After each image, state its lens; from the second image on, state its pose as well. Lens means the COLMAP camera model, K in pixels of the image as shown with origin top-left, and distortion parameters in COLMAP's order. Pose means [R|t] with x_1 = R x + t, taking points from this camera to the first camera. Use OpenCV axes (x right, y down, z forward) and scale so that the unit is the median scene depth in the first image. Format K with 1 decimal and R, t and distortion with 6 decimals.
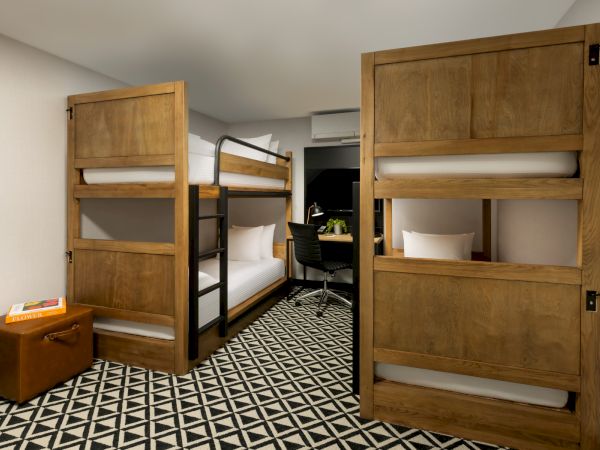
lens RADIAL K [[319.8, 0, 300.0], [0, 319.8, 225.0], [0, 0, 1]] dist [0.002590, 0.000167]
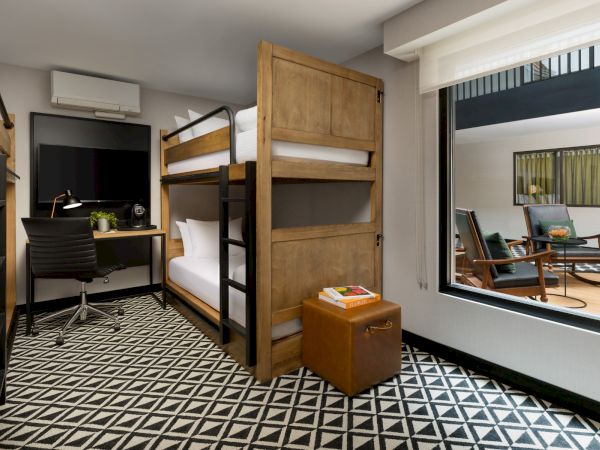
lens RADIAL K [[341.3, 0, 301.7], [0, 341.3, 227.5], [0, 0, 1]] dist [0.003211, -0.000067]
pose [[0.569143, -0.079415, 0.818395, -0.668708], [0.073648, 0.996248, 0.045455, 0.044366], [-0.818934, 0.034402, 0.572856, 0.237293]]
